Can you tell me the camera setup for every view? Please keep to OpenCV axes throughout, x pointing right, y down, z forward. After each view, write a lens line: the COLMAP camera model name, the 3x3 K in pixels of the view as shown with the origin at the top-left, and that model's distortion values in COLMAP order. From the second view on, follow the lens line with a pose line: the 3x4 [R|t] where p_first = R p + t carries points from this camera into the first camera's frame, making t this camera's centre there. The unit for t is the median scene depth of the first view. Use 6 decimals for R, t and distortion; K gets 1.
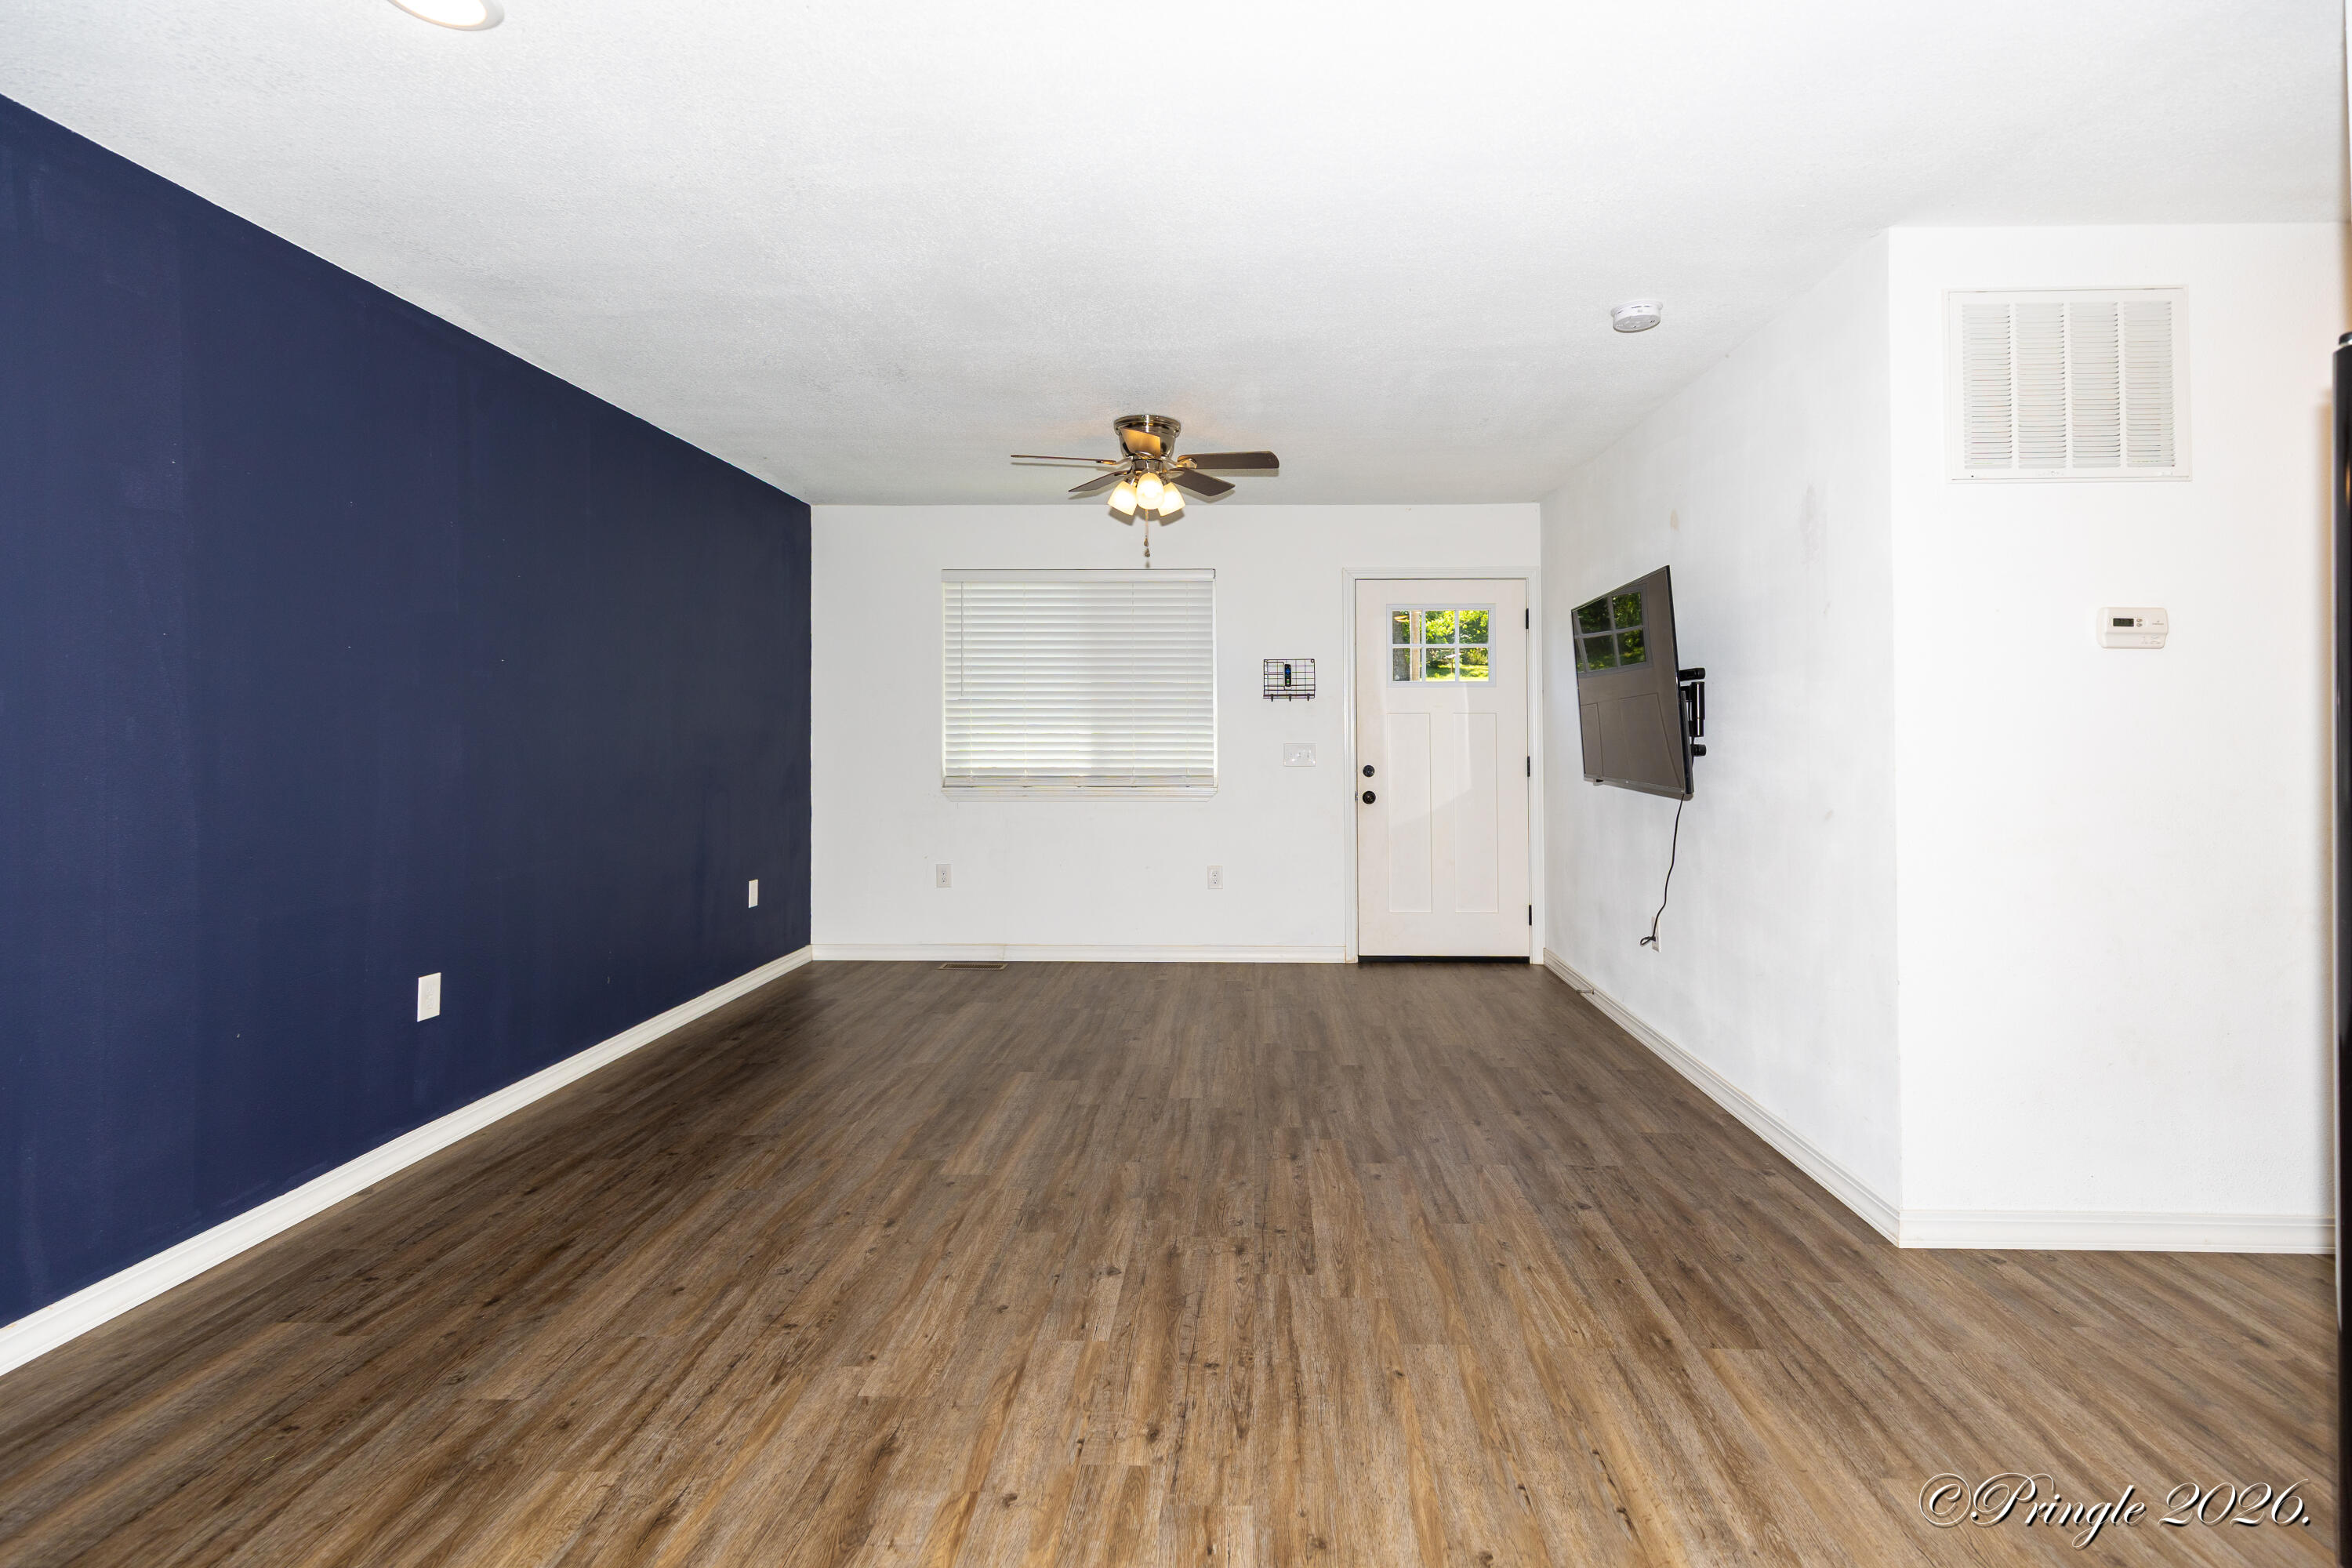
lens RADIAL K [[1097.6, 0, 1197.2], [0, 1097.6, 732.0], [0, 0, 1]] dist [0.014415, -0.002718]
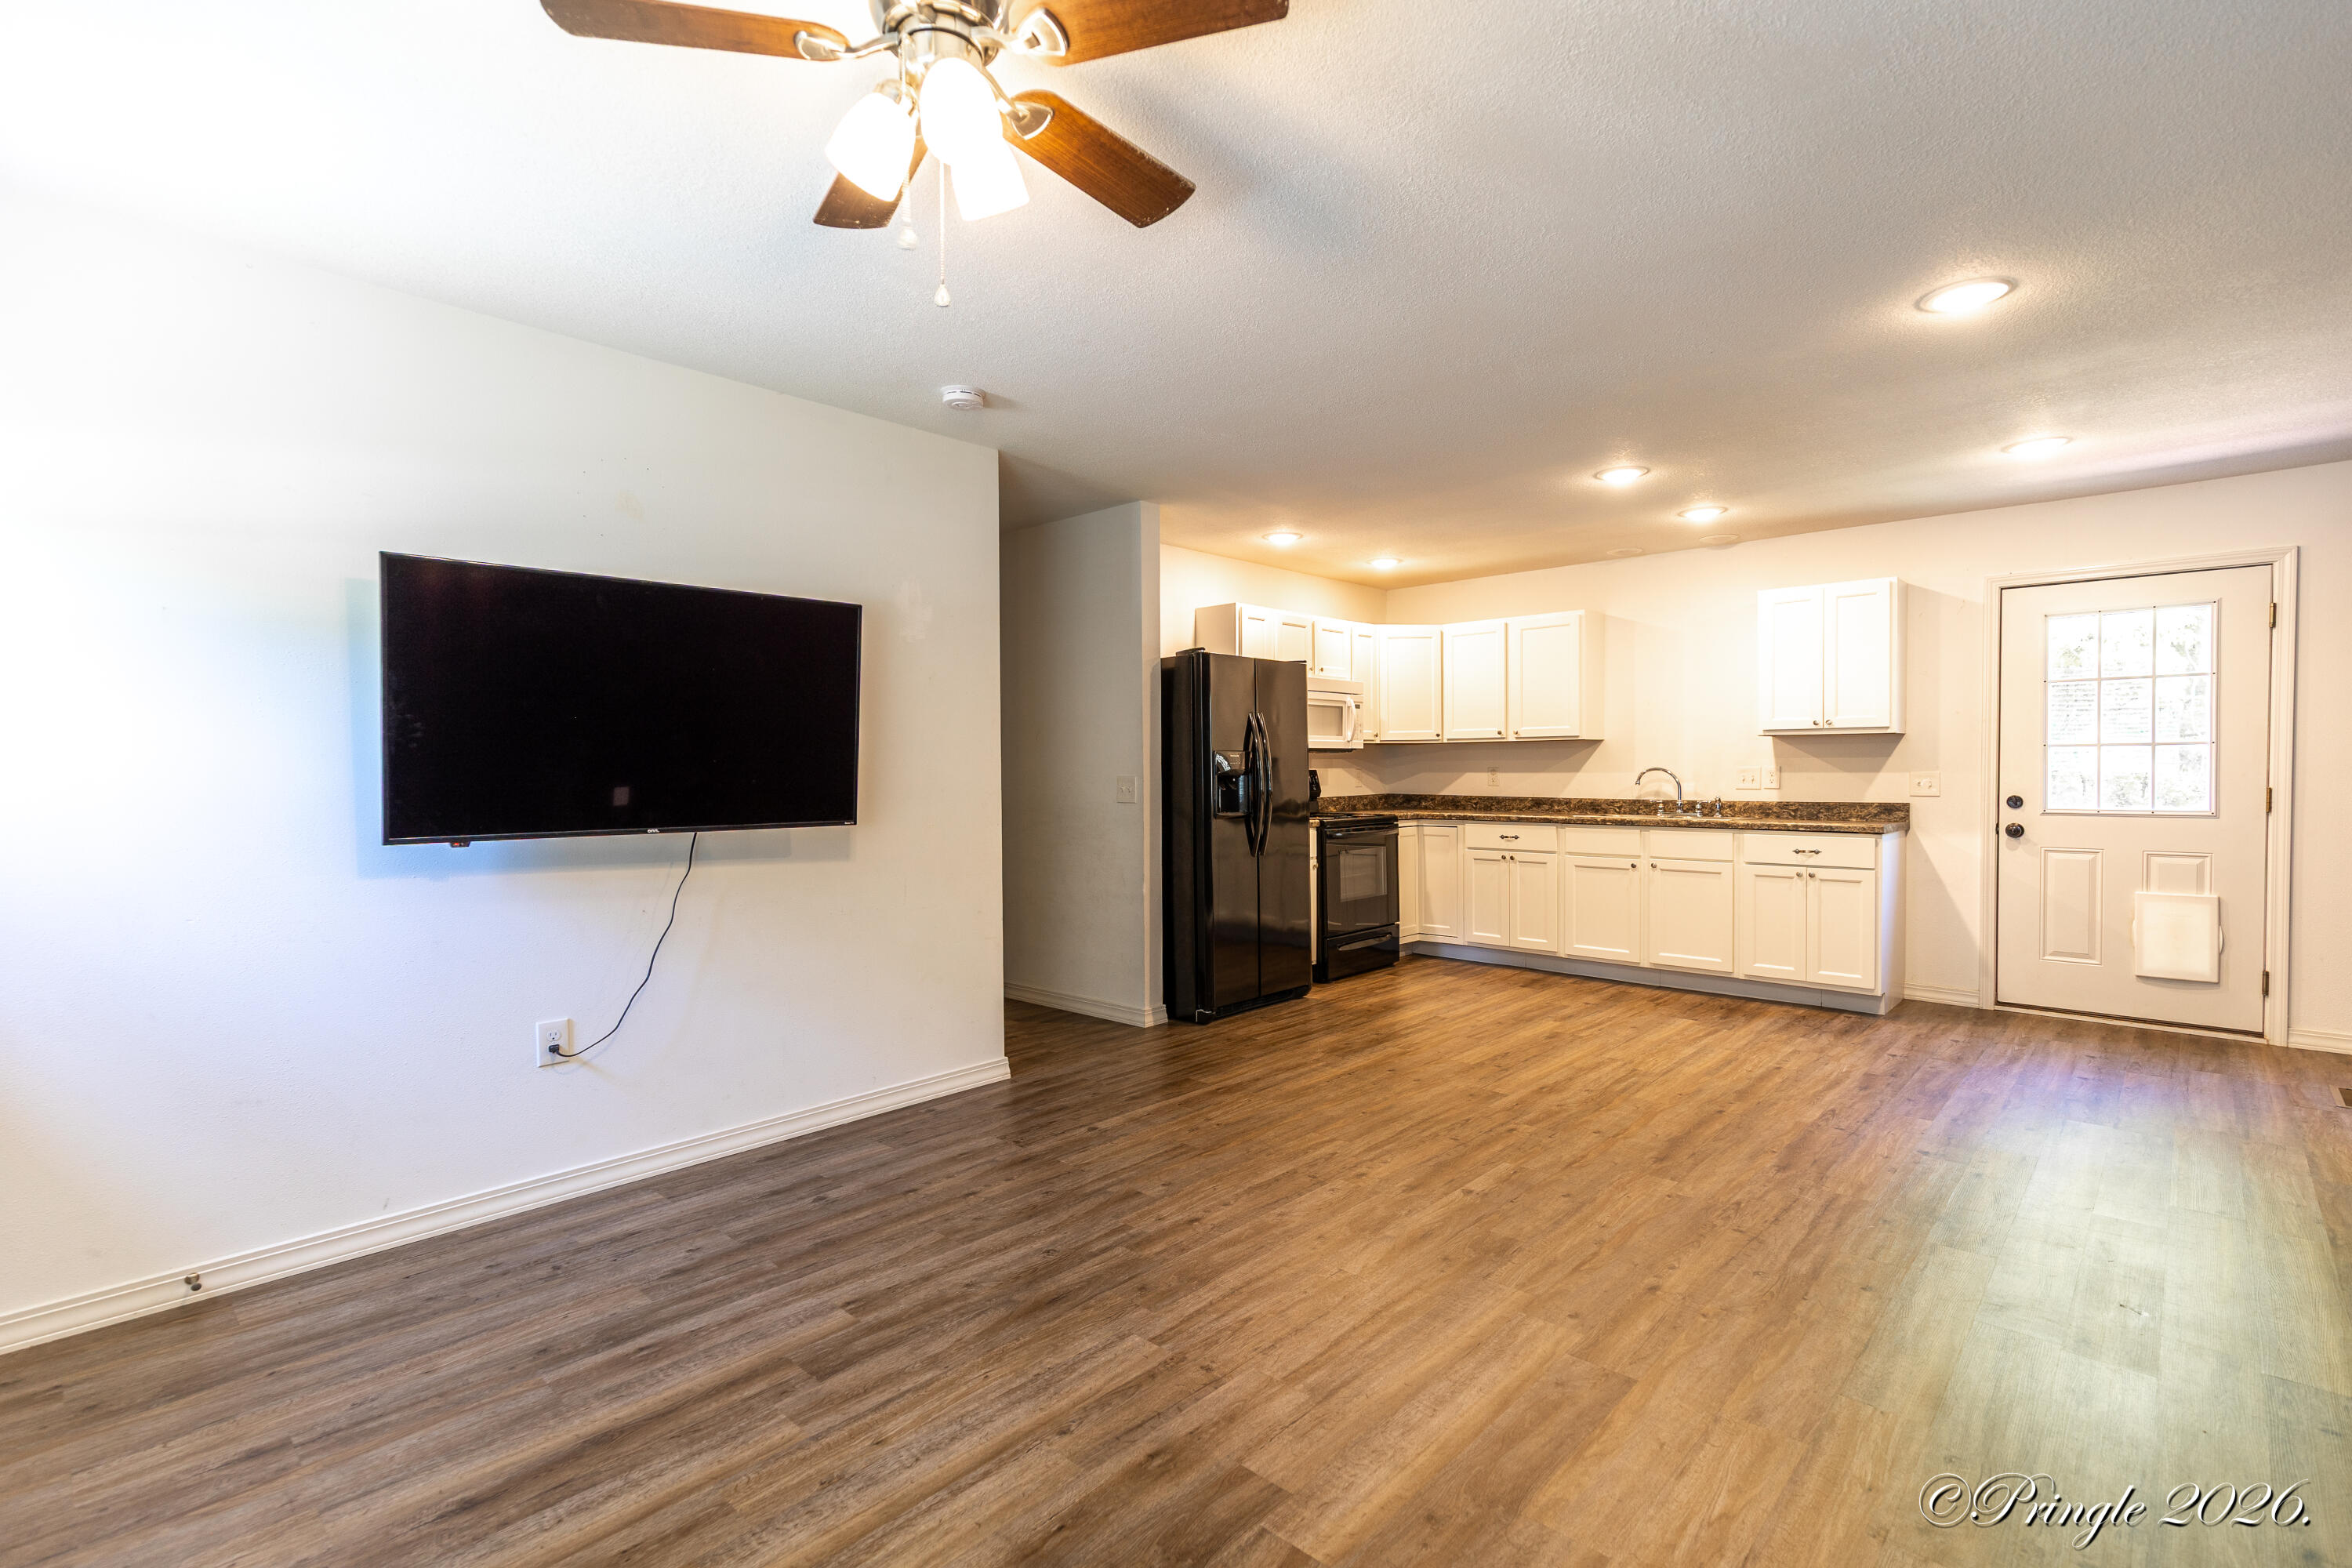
lens RADIAL K [[1097.6, 0, 1171.5], [0, 1097.6, 757.6], [0, 0, 1]] dist [0.014415, -0.002718]
pose [[-0.765360, 0.010624, 0.643514, -0.646415], [0.006161, 0.999939, -0.009181, 0.005631], [-0.643573, -0.003062, -0.765379, 2.233246]]
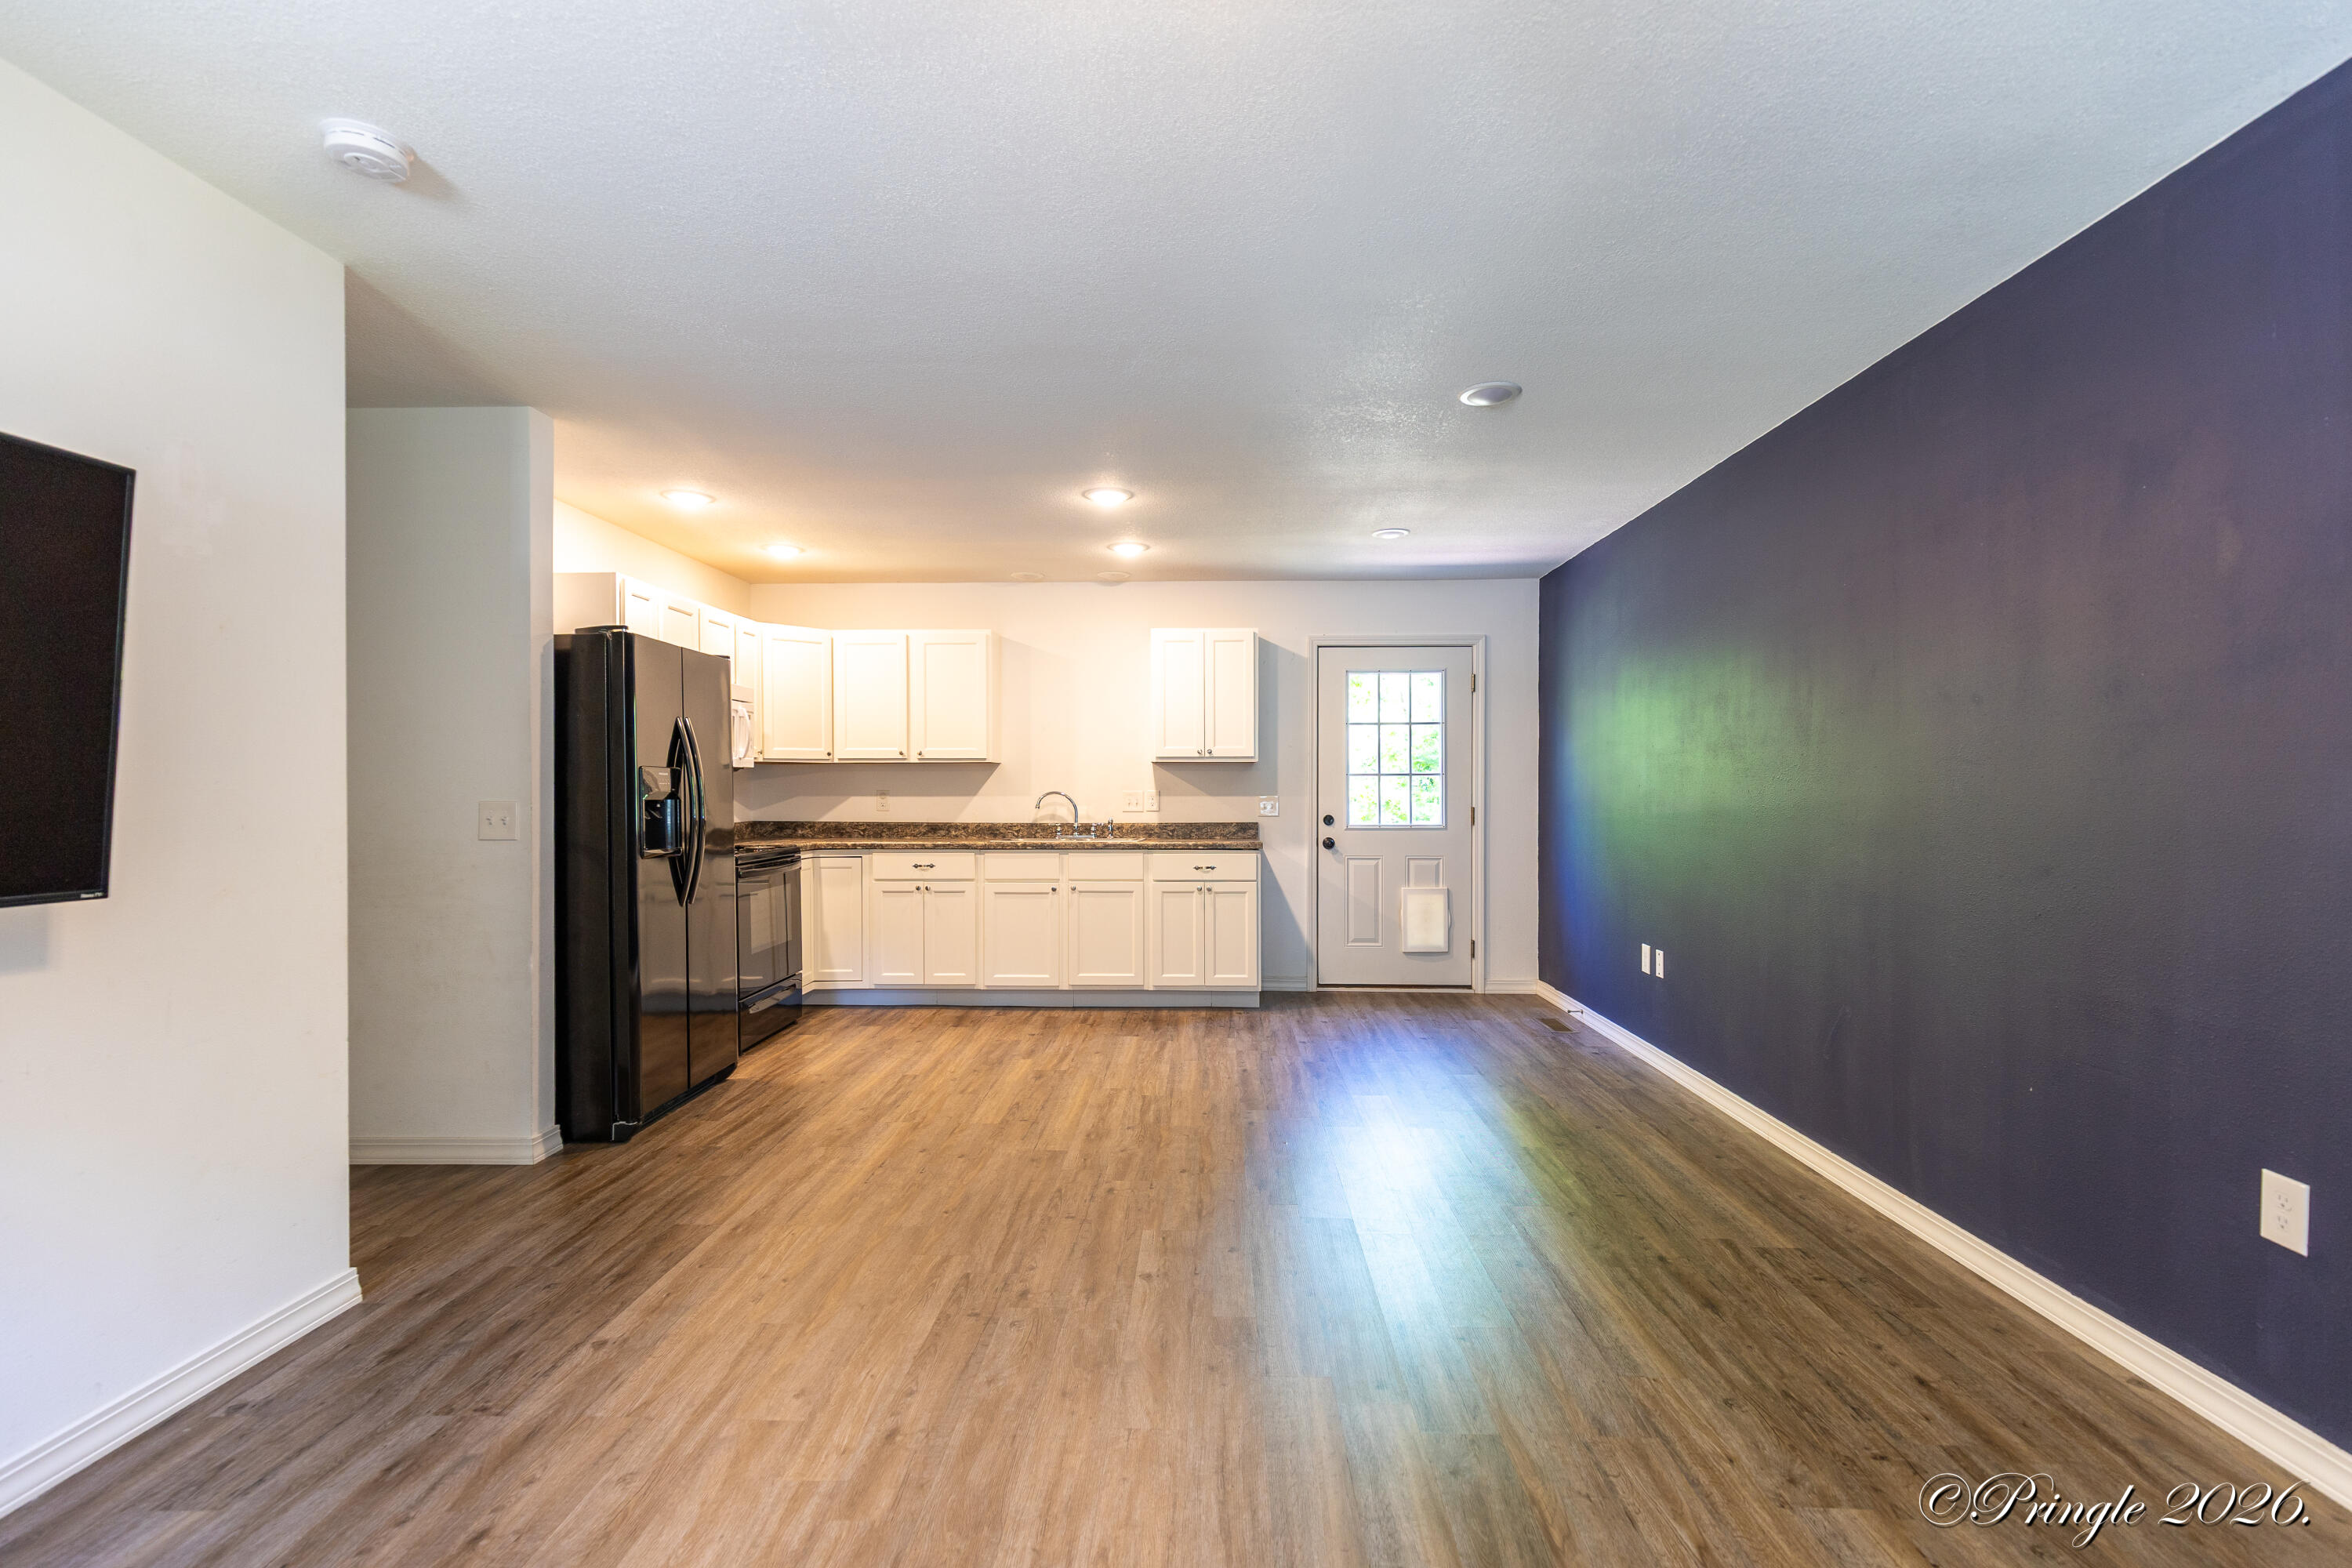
lens RADIAL K [[1097.6, 0, 1190.5], [0, 1097.6, 770.7], [0, 0, 1]] dist [0.014415, -0.002718]
pose [[-0.999579, 0.000424, -0.029021, -0.090623], [0.000881, 0.999876, -0.015735, 0.004360], [0.029011, -0.015754, -0.999455, 2.157375]]
